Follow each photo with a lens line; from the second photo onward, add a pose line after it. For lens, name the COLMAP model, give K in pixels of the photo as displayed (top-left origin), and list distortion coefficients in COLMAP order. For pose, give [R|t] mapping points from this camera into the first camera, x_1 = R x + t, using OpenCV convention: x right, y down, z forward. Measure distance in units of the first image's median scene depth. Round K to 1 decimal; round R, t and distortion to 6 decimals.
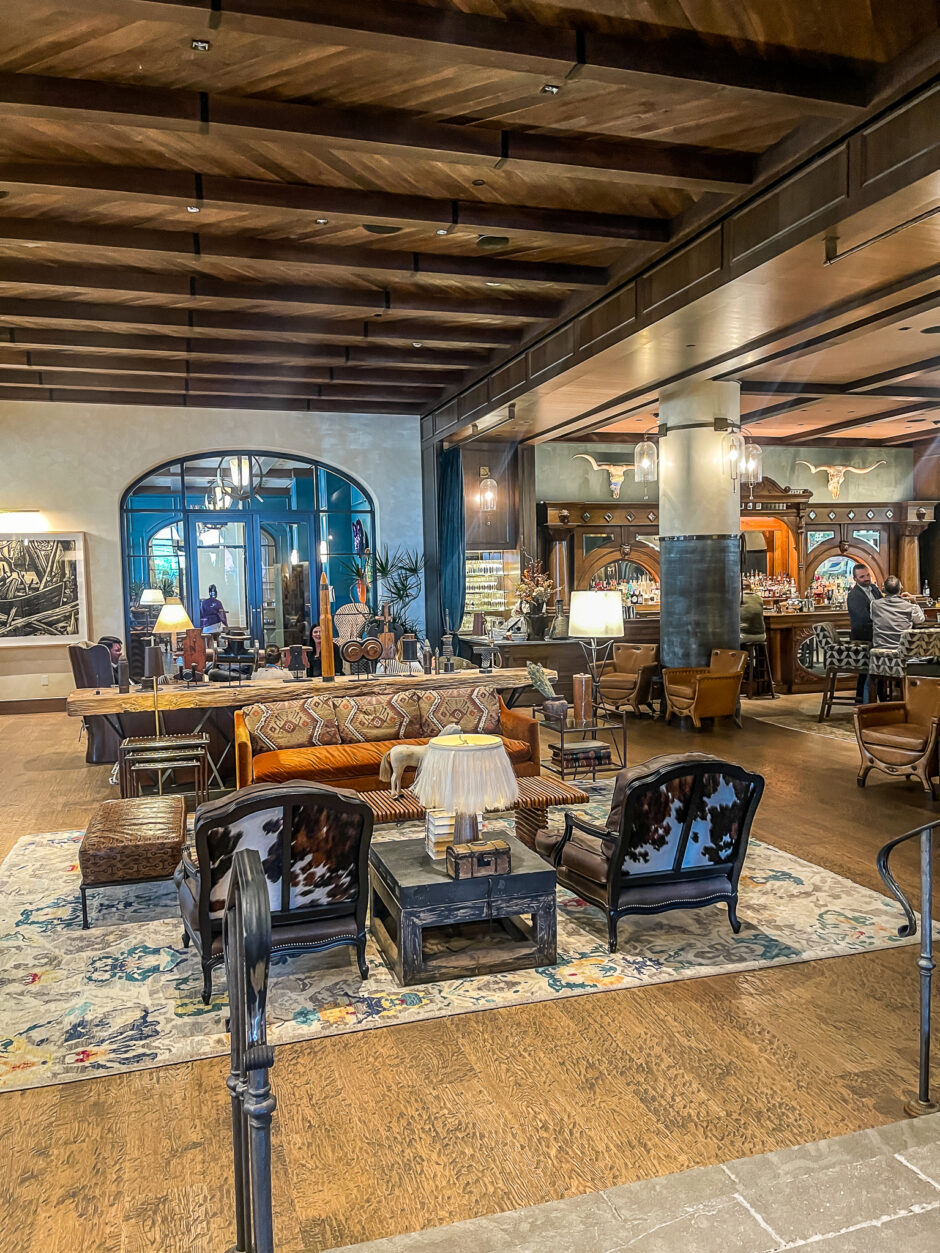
lens RADIAL K [[950.6, 0, 470.0], [0, 950.6, 626.5], [0, 0, 1]] dist [0.060131, -0.066878]
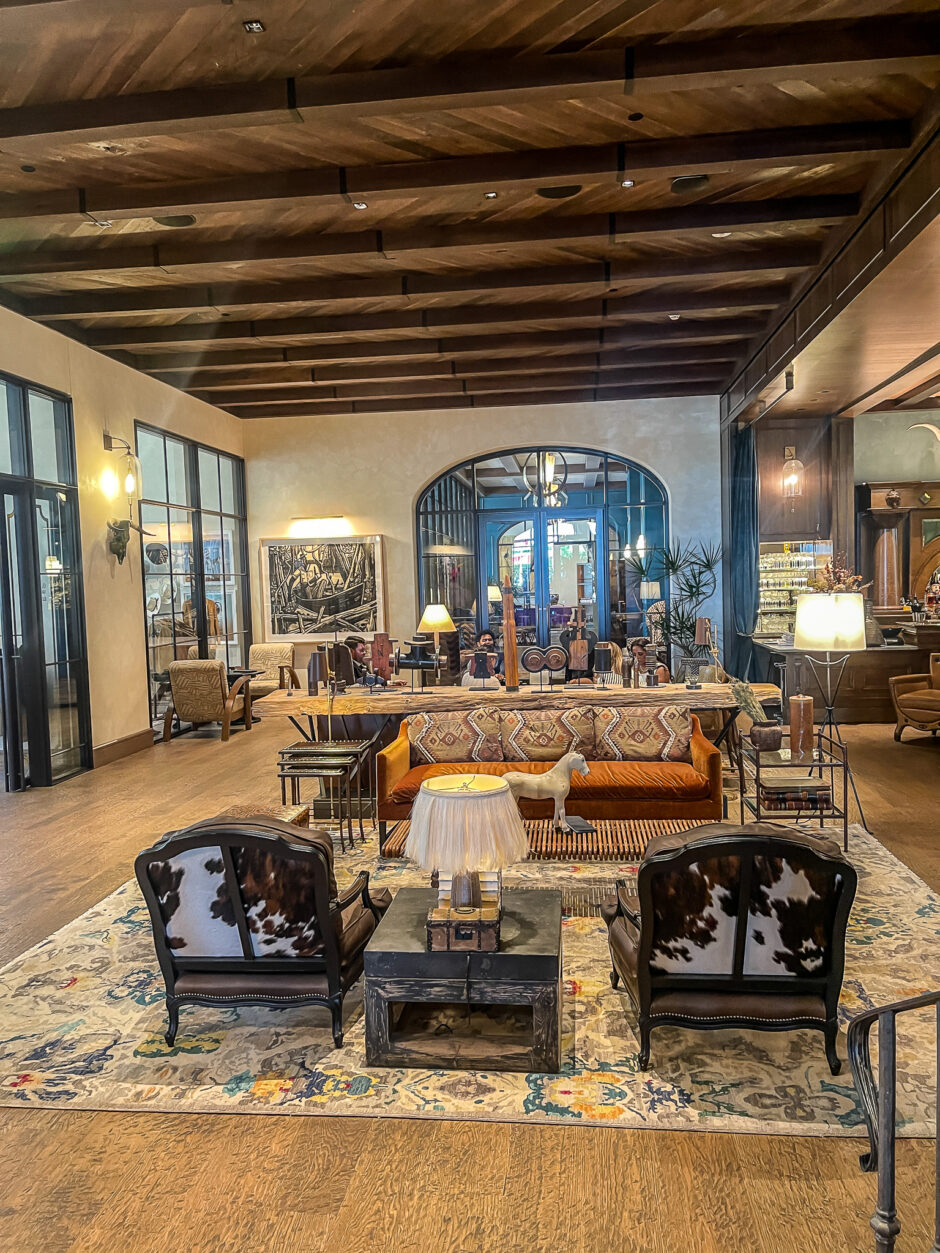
lens RADIAL K [[950.6, 0, 470.0], [0, 950.6, 626.5], [0, 0, 1]] dist [0.060131, -0.066878]
pose [[0.914918, 0.012572, -0.403444, 0.323057], [-0.009328, 0.999906, 0.010005, -0.025368], [0.403532, -0.005391, 0.914950, 0.227027]]
